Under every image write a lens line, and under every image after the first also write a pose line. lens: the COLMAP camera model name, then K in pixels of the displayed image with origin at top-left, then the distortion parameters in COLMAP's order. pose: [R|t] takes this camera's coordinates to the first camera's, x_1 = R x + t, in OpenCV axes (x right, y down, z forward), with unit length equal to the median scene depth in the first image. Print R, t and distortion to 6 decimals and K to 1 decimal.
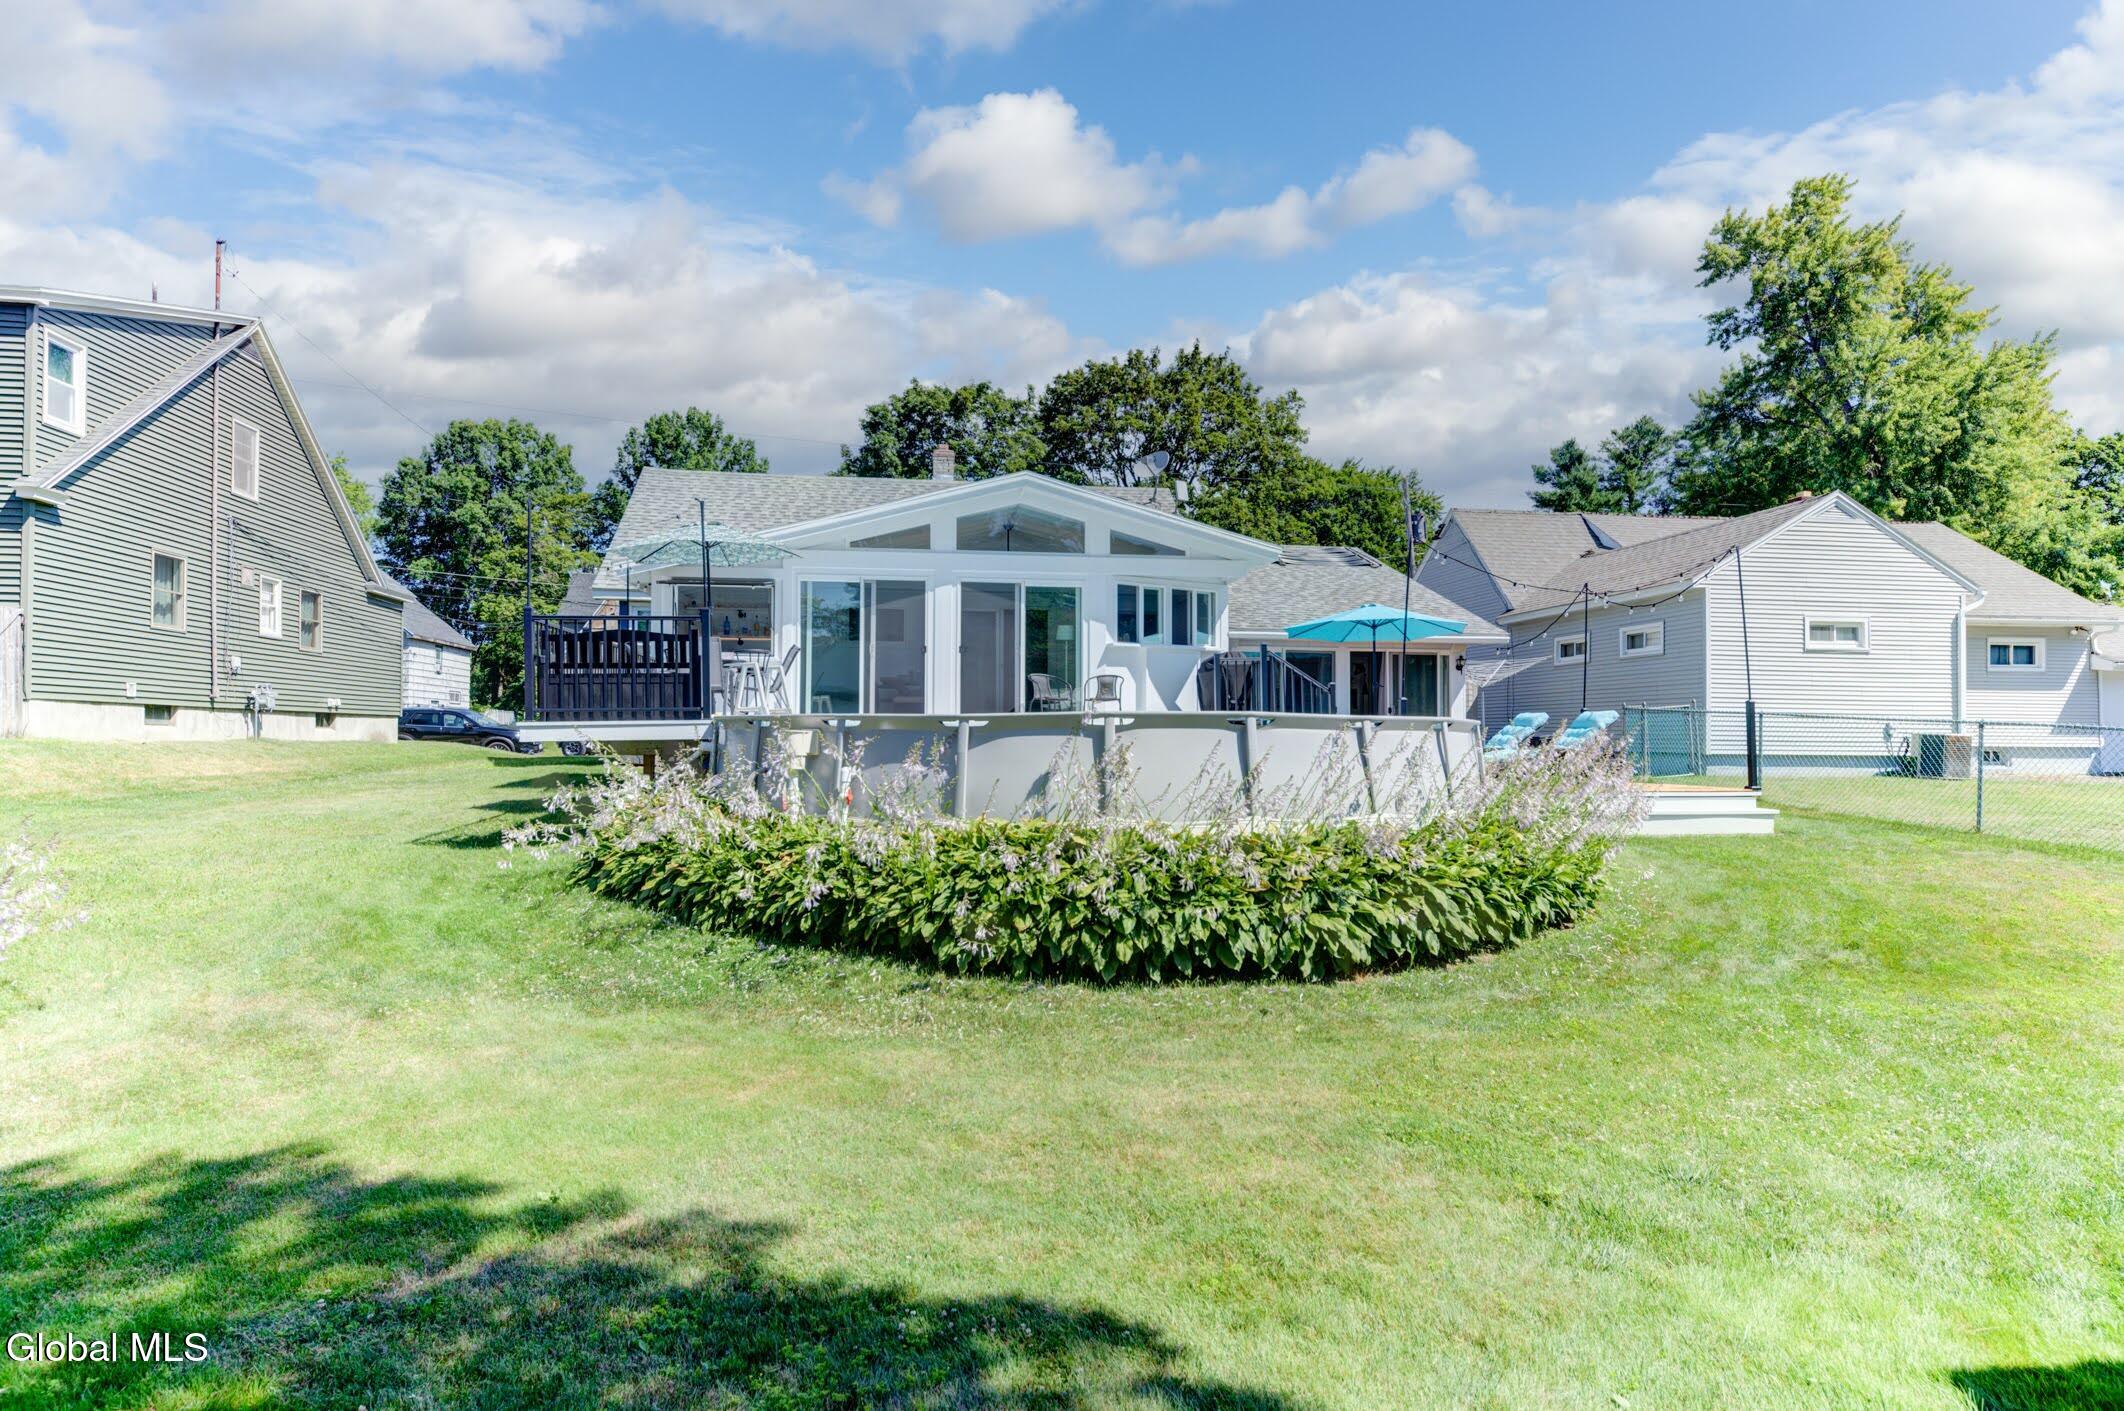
lens RADIAL K [[1154.2, 0, 1062.7], [0, 1154.2, 713.5], [0, 0, 1]] dist [0.028050, -0.002414]
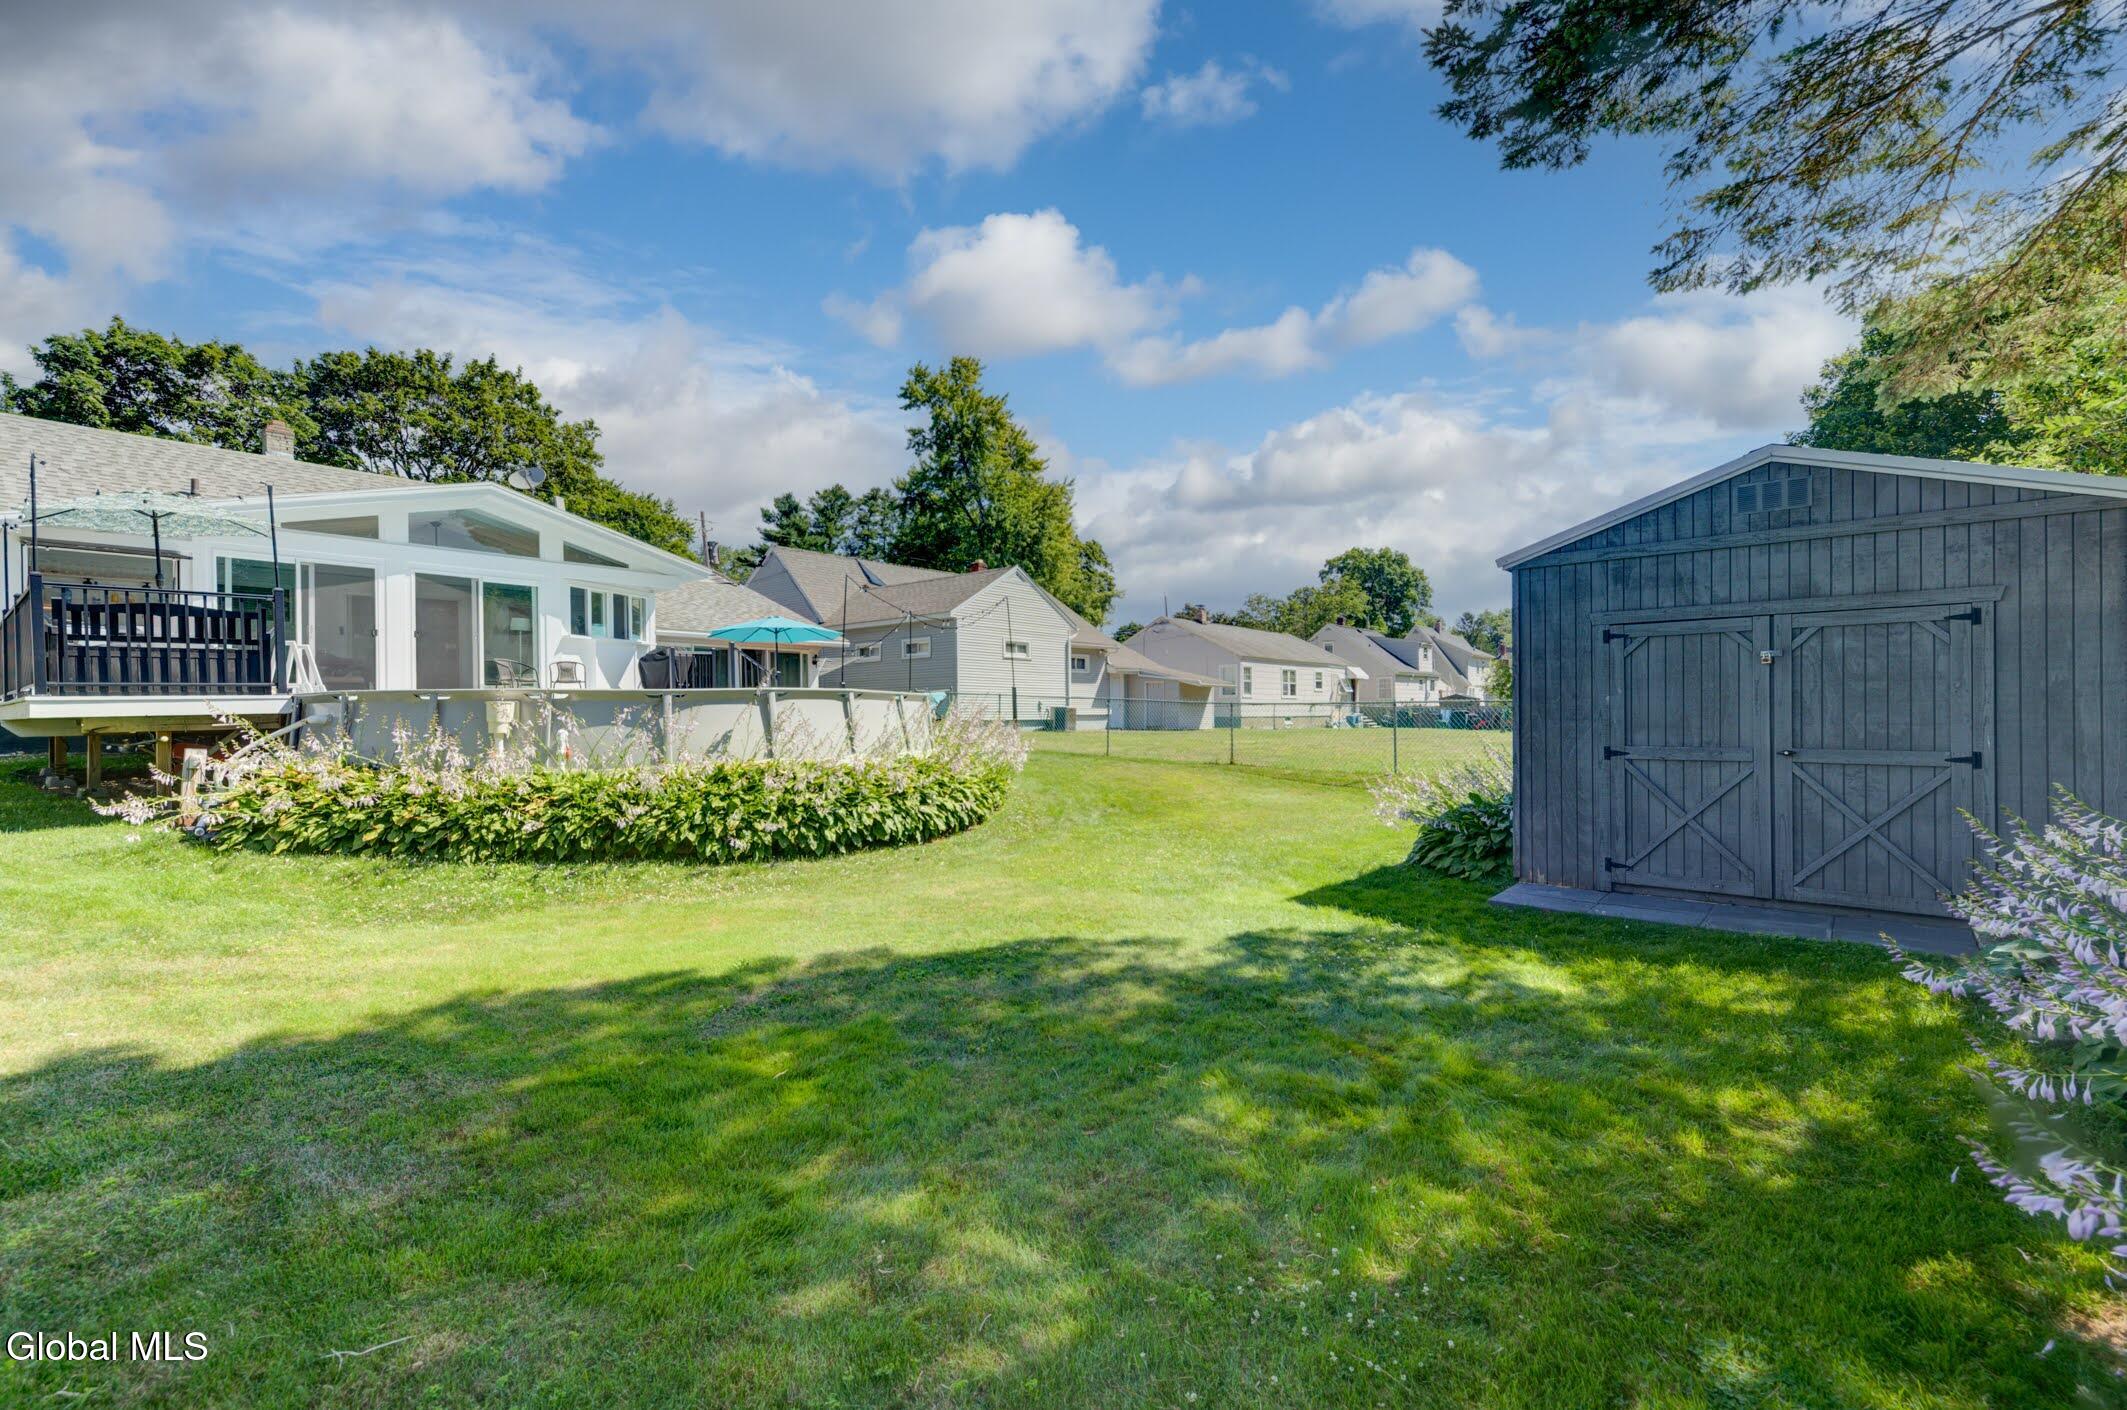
lens RADIAL K [[927.8, 0, 1063.2], [0, 927.8, 712.8], [0, 0, 1]] dist [0.030966, 0.000511]
pose [[0.750005, -0.011021, 0.661340, -0.185695], [0.001569, 0.999888, 0.014884, 0.005206], [-0.661430, -0.010126, 0.749939, -0.062543]]
